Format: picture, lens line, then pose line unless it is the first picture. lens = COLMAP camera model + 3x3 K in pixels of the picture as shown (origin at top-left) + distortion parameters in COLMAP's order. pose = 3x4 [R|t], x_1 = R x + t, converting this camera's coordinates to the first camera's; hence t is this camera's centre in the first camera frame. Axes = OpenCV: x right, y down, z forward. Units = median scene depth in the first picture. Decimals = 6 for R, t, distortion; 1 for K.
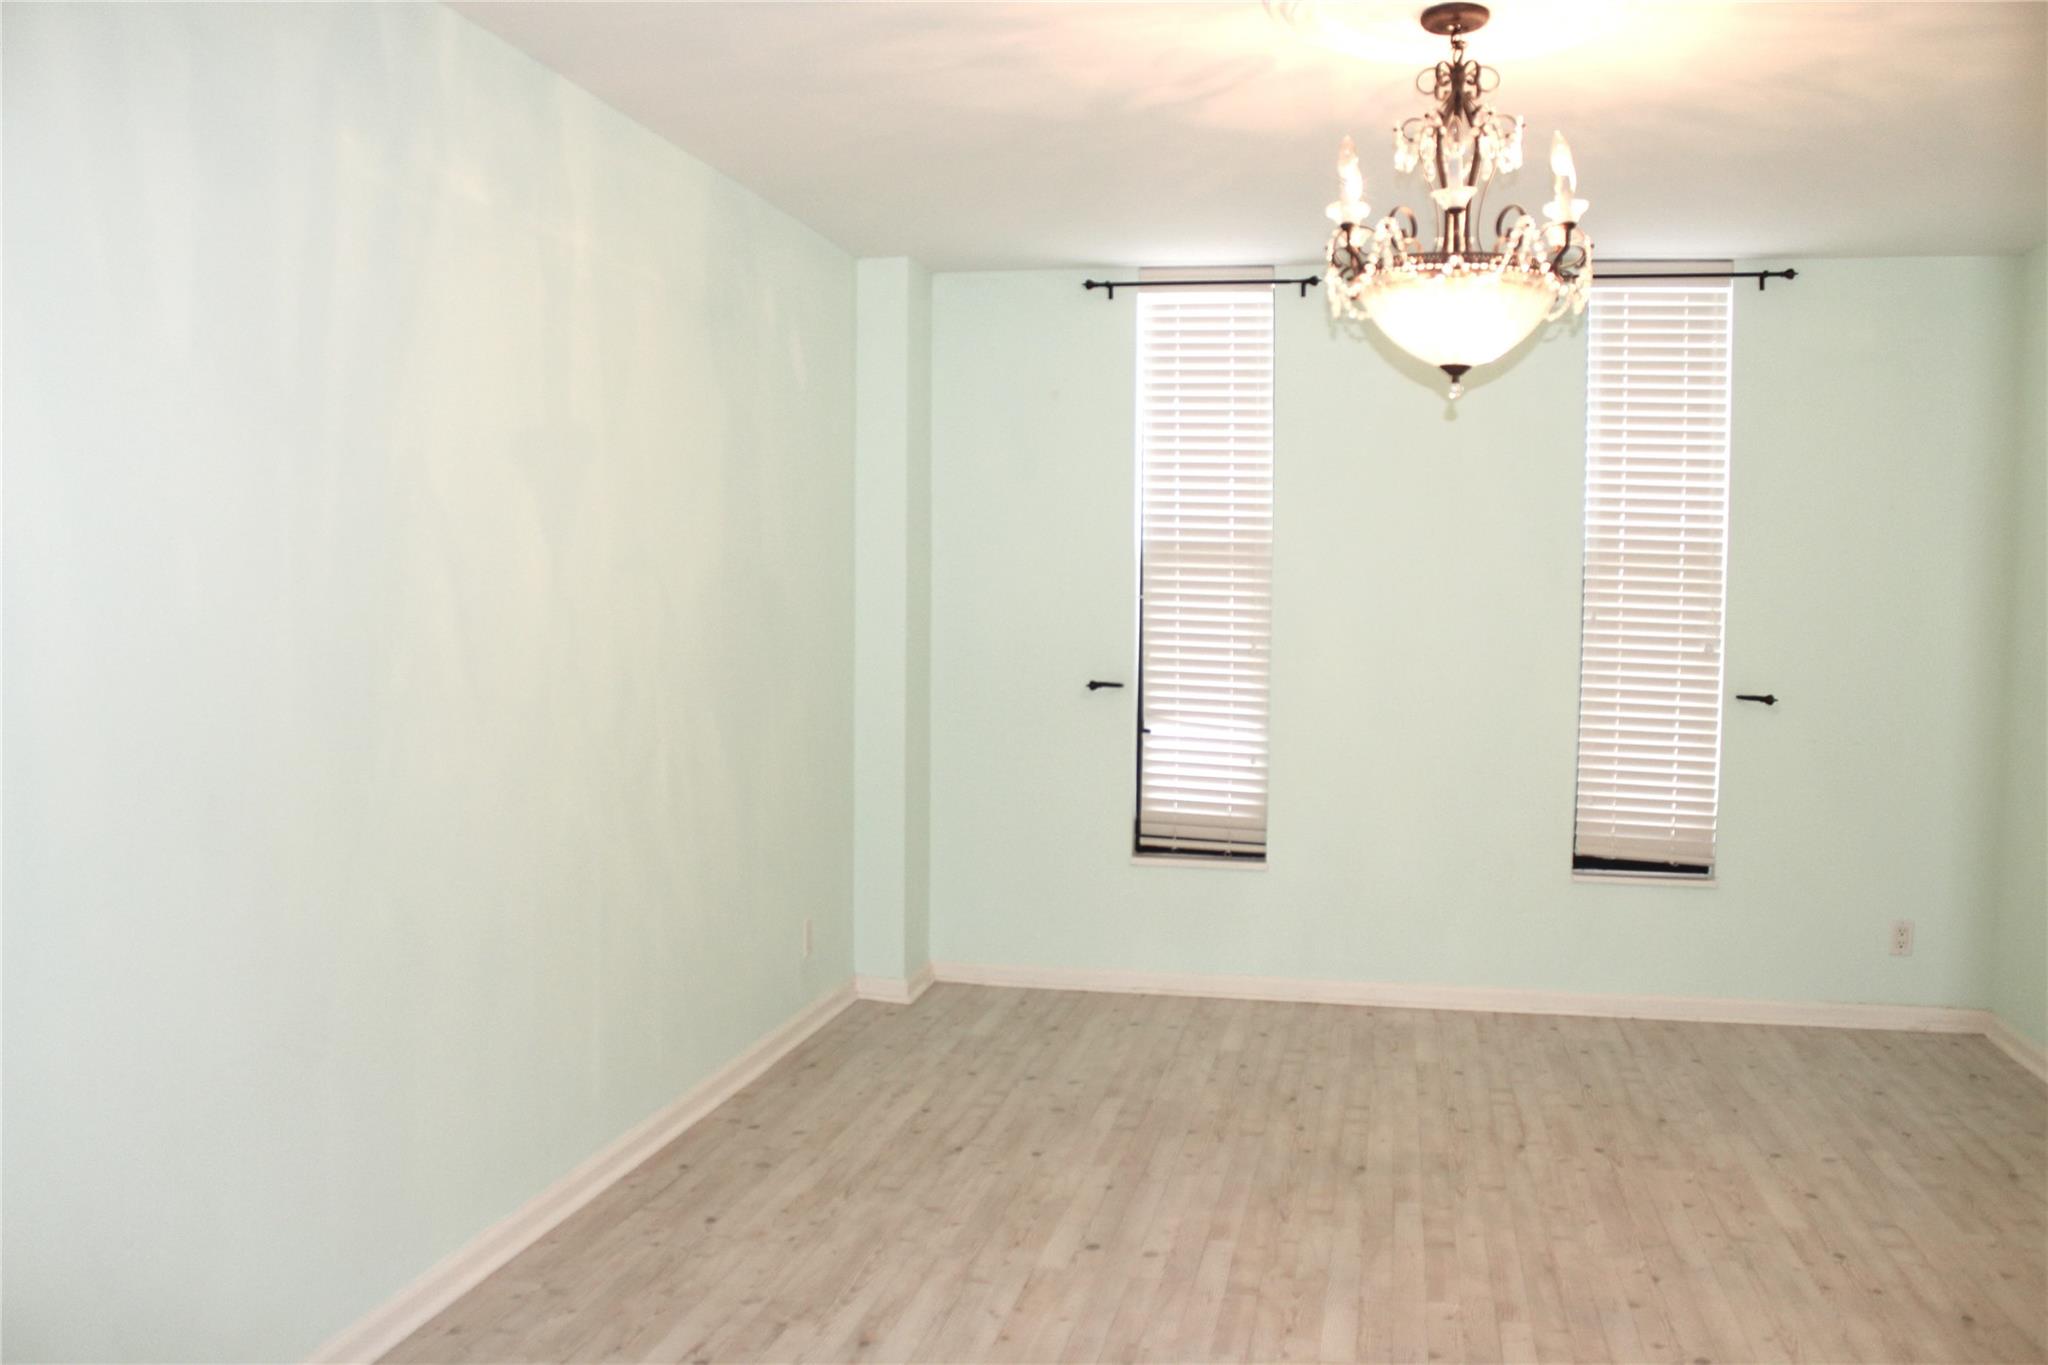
lens RADIAL K [[1715.6, 0, 1024.0], [0, 1715.6, 682.5], [0, 0, 1]] dist [-0.161132, 0.151152]
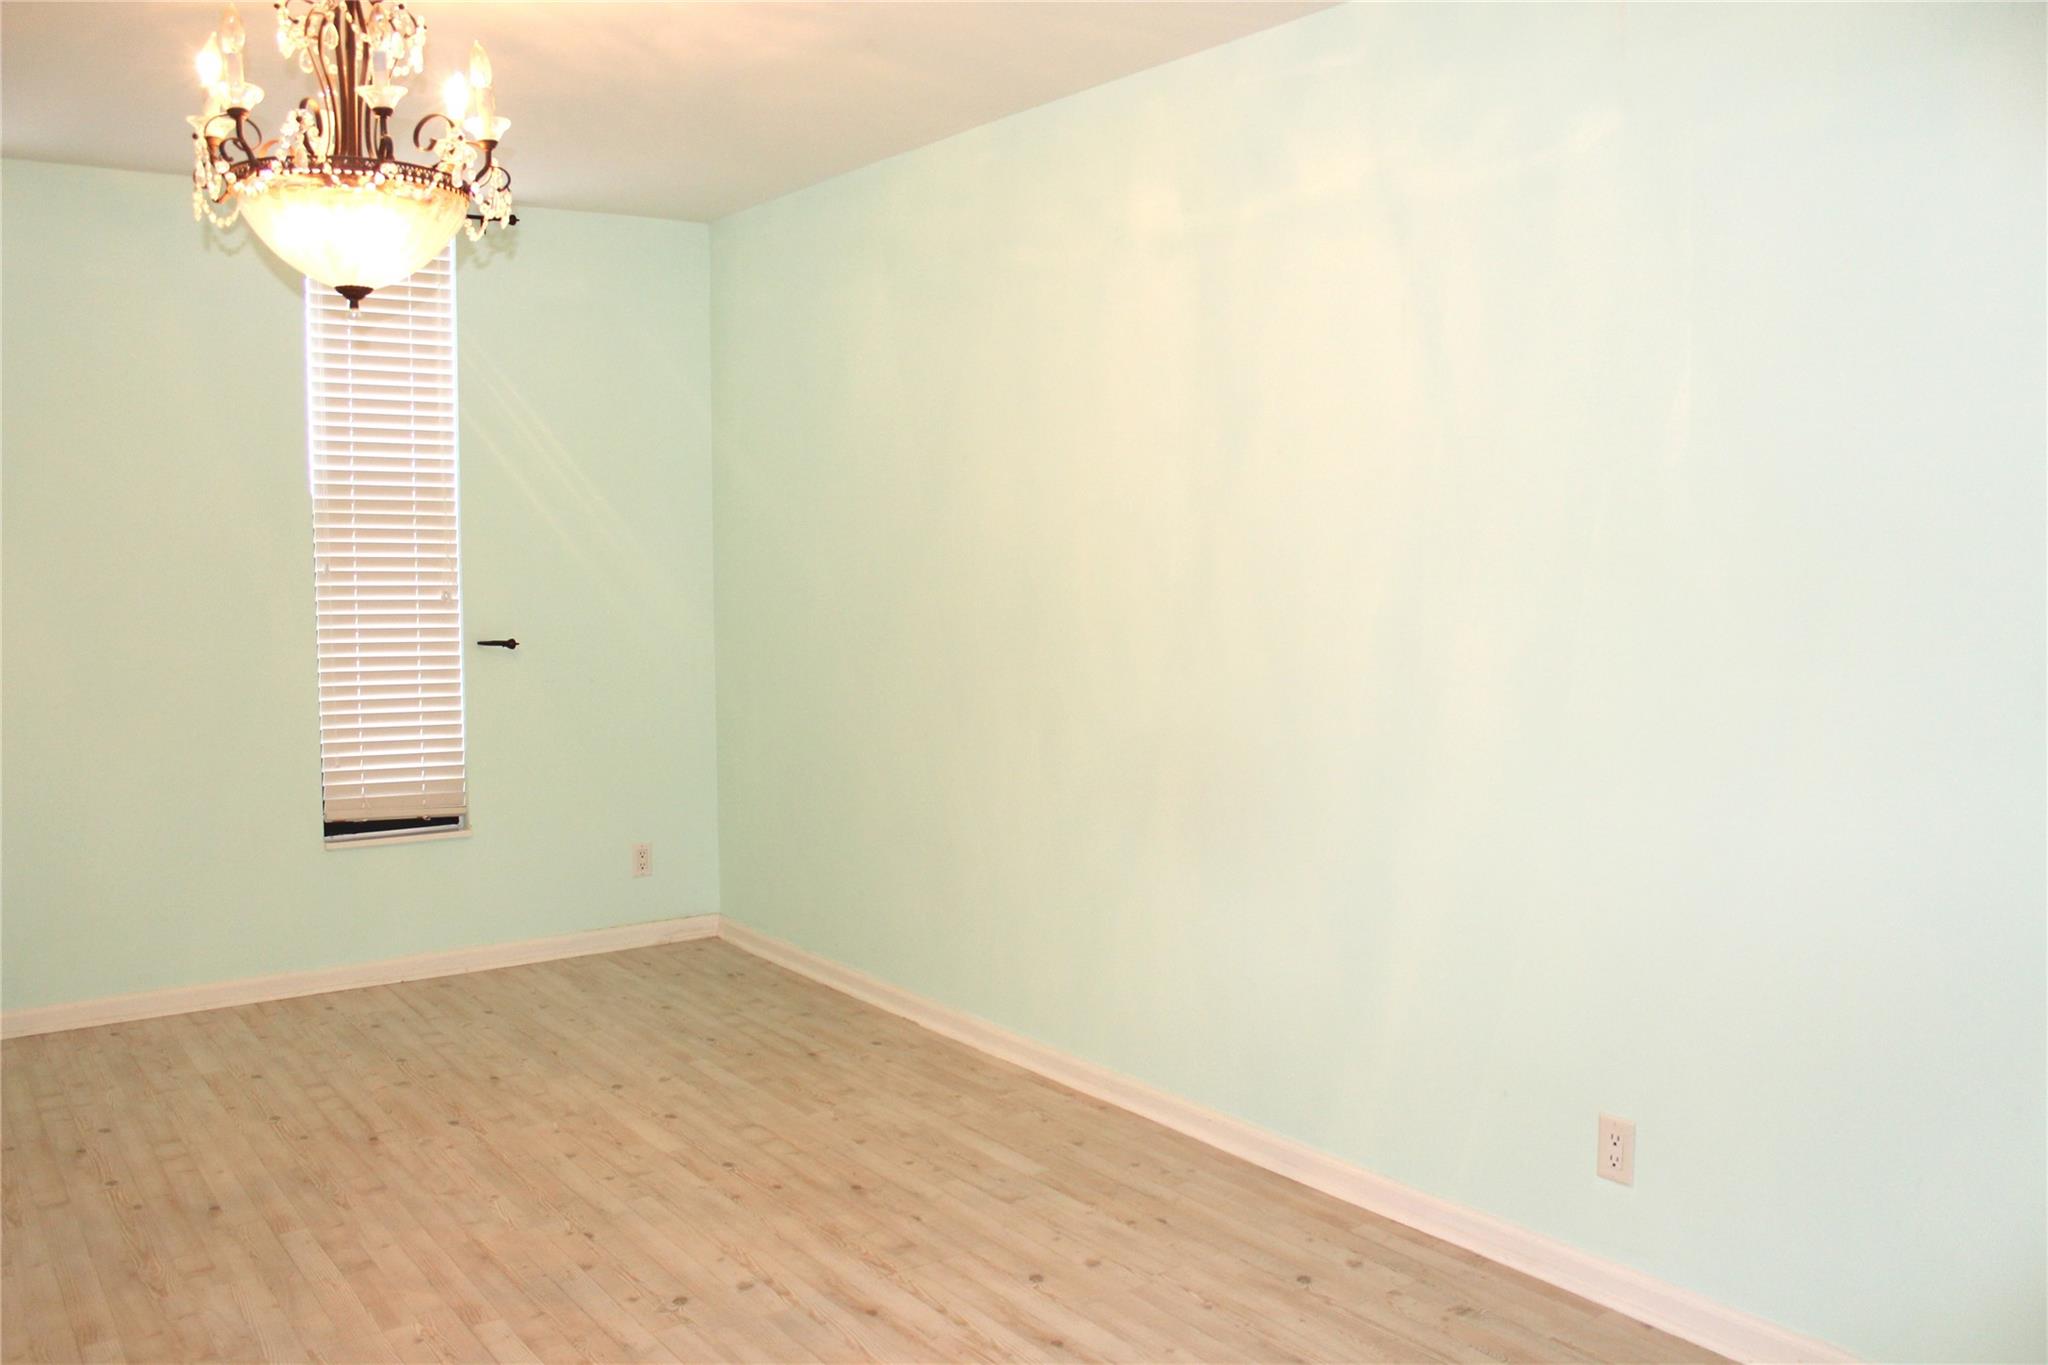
lens RADIAL K [[1715.6, 0, 1024.0], [0, 1715.6, 682.5], [0, 0, 1]] dist [-0.161132, 0.151152]
pose [[0.674008, -0.079843, 0.734397, -0.110044], [0.056612, 0.996801, 0.056414, -0.007145], [-0.736552, 0.003553, 0.676372, 0.098665]]
